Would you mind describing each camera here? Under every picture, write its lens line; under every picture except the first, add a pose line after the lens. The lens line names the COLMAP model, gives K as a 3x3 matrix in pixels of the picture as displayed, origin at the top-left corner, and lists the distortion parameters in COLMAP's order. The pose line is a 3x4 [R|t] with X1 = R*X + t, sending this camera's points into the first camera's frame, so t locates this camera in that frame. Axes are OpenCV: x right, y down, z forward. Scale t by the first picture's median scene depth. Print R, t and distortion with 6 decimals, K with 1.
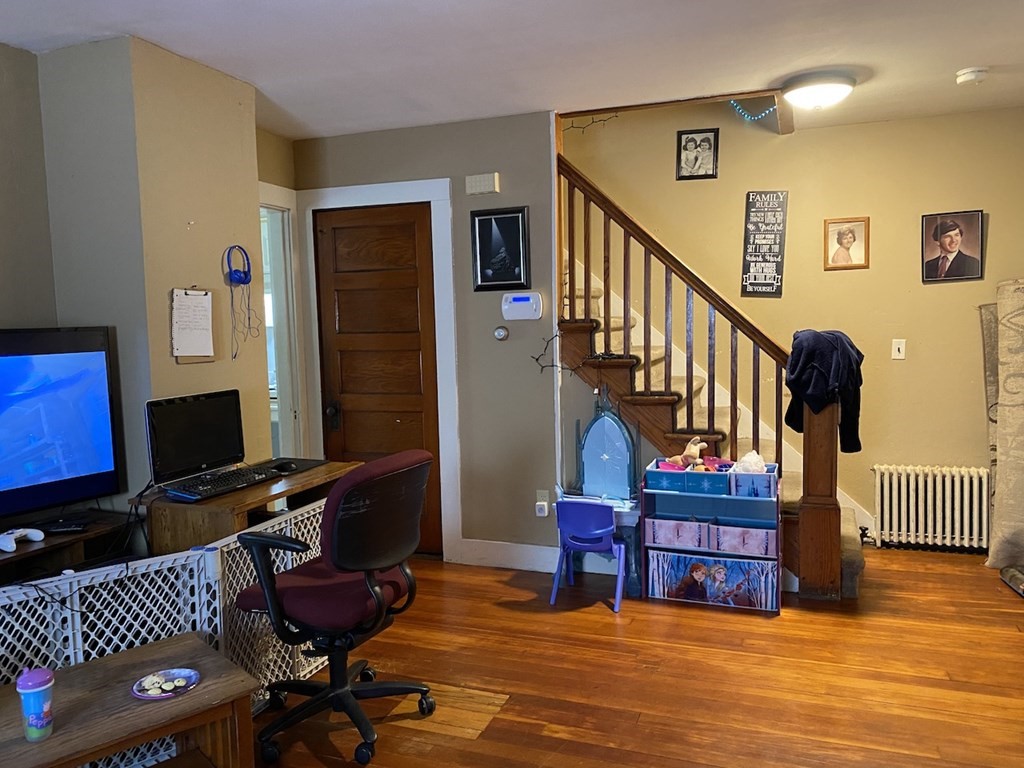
lens RADIAL K [[785.5, 0, 511.4], [0, 785.5, 381.8], [0, 0, 1]] dist [0.047039, -0.038982]
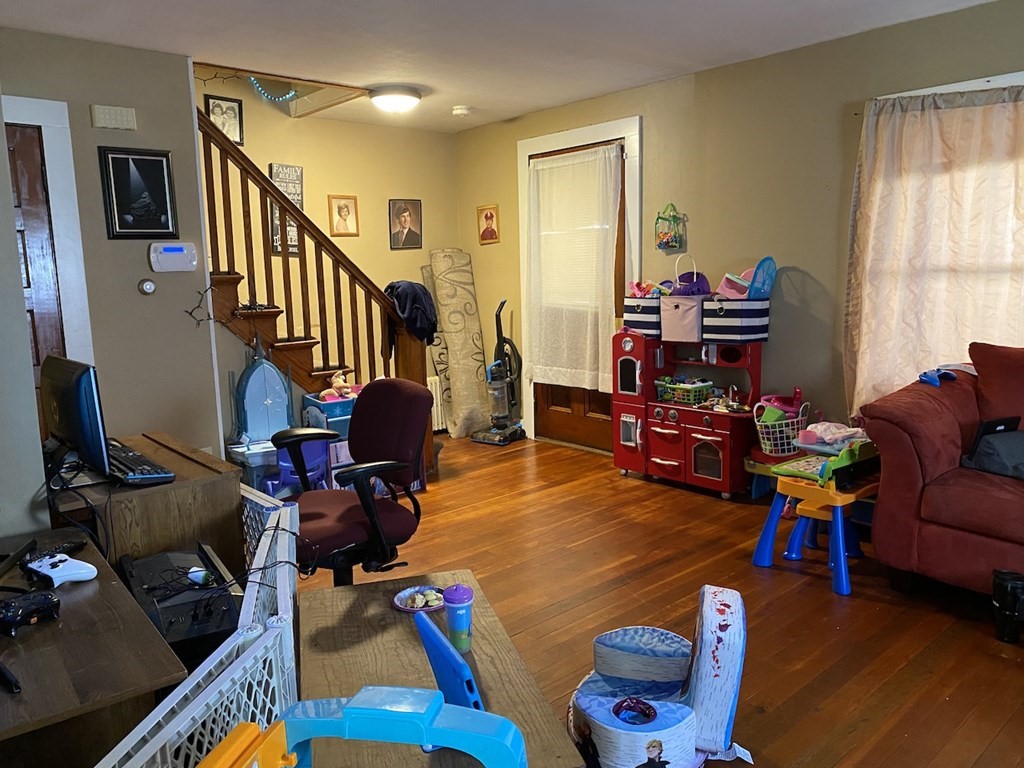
lens RADIAL K [[785.5, 0, 511.7], [0, 785.5, 384.1], [0, 0, 1]] dist [0.047039, -0.038982]
pose [[0.461608, -0.117044, 0.879329, -0.653669], [0.092878, 0.992186, 0.083309, 0.013932], [-0.882209, 0.043214, 0.468872, 0.198254]]
